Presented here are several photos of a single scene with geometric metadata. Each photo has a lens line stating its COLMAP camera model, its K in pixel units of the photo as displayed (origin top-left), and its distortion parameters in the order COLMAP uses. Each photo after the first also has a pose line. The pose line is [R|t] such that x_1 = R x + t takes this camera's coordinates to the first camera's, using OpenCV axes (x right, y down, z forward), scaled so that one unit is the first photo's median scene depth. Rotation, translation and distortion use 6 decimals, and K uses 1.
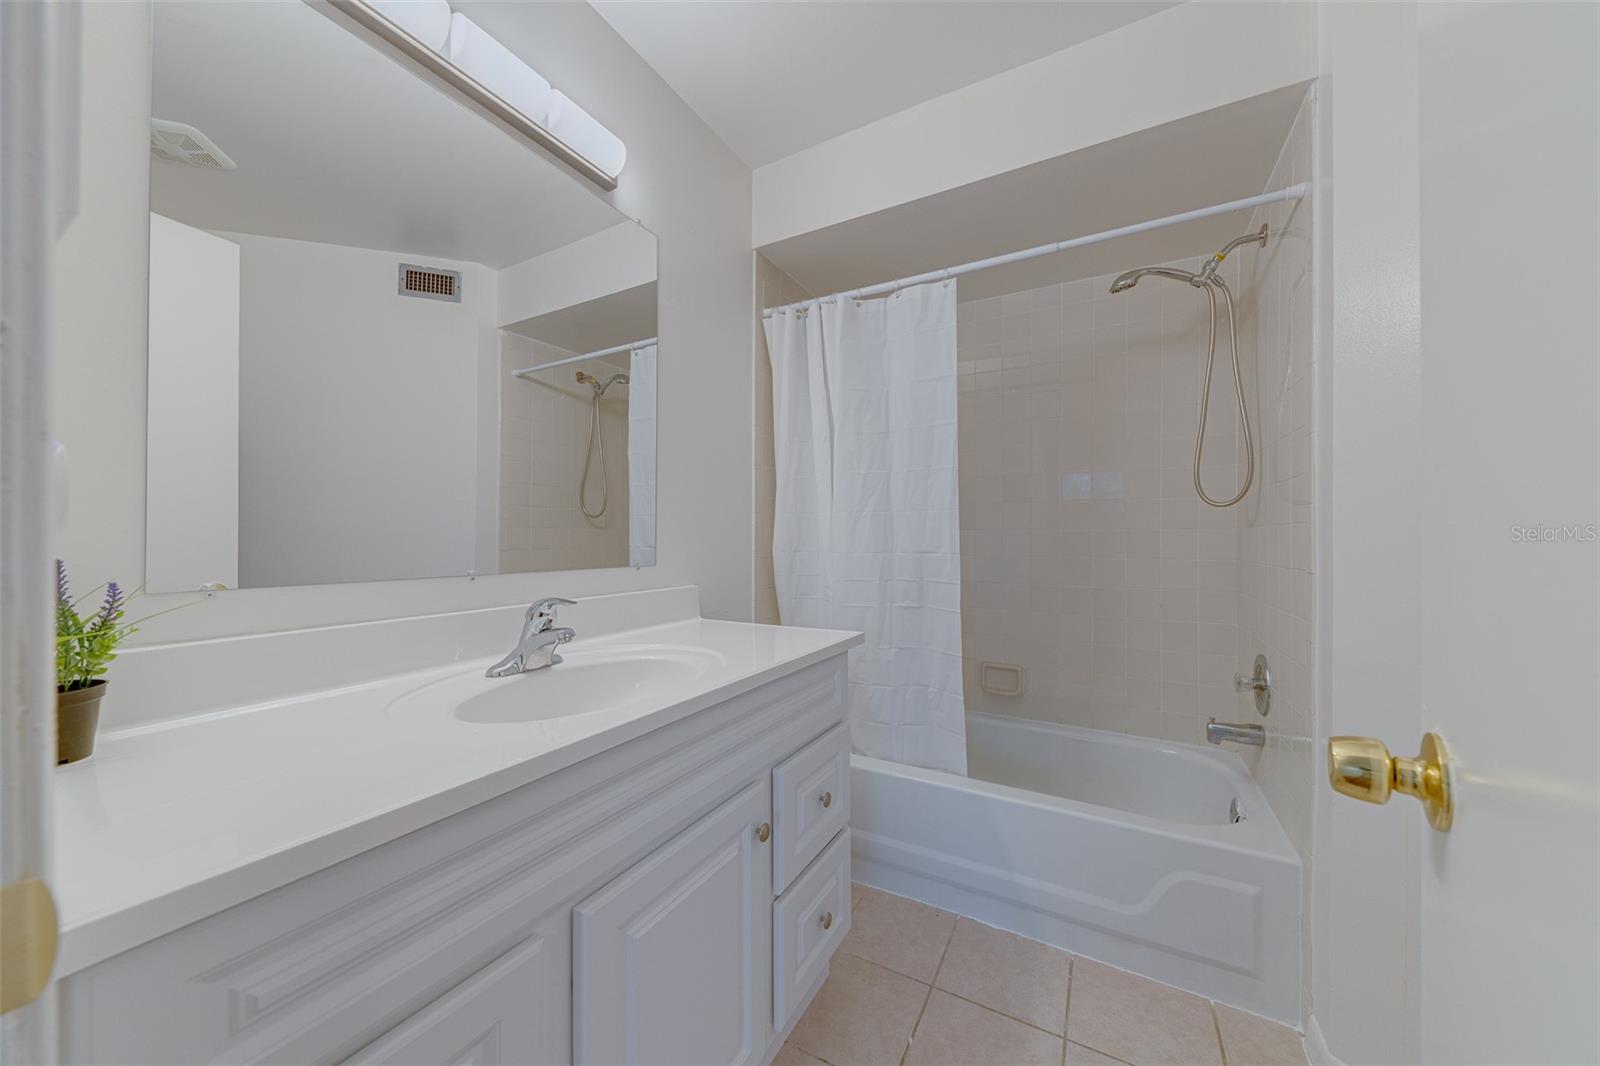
lens RADIAL K [[550.1, 0, 806.6], [0, 550.1, 536.3], [0, 0, 1]] dist [0.014323, -0.006336]
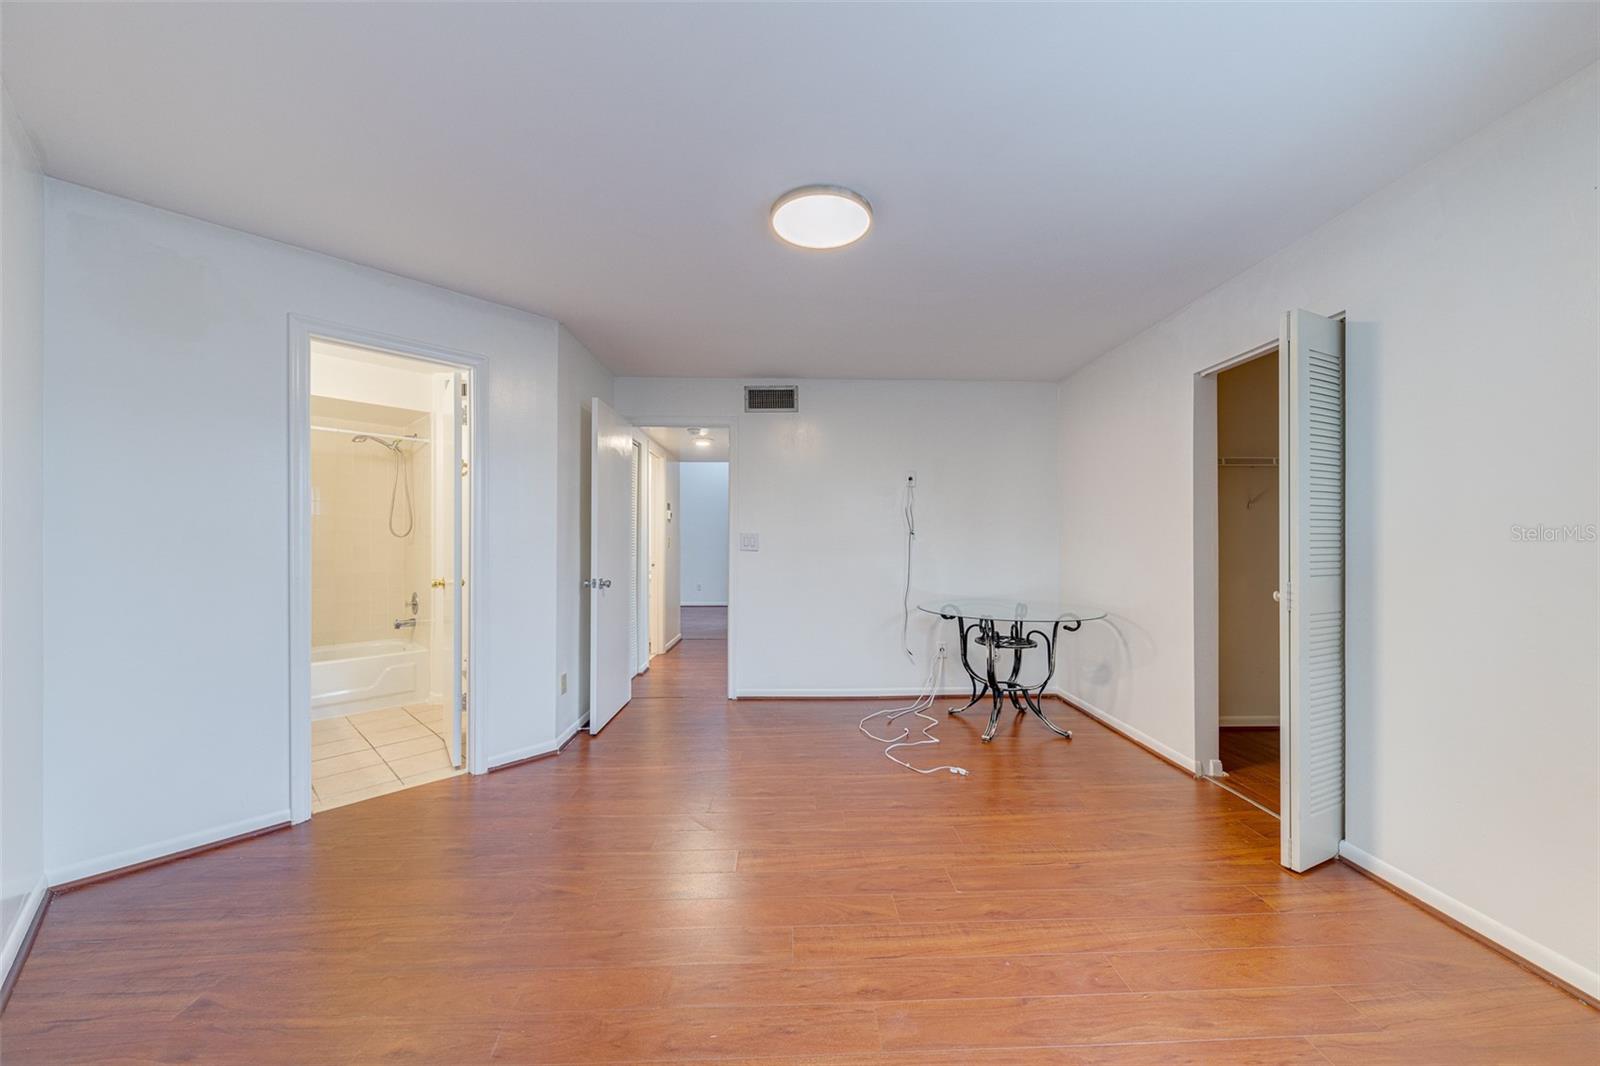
lens RADIAL K [[550.1, 0, 806.6], [0, 550.1, 536.3], [0, 0, 1]] dist [0.014323, -0.006336]
pose [[0.240089, 0.004607, 0.970740, -1.341784], [-0.005681, 0.999978, -0.003341, -0.061080], [-0.970734, -0.004713, 0.240110, -1.502540]]
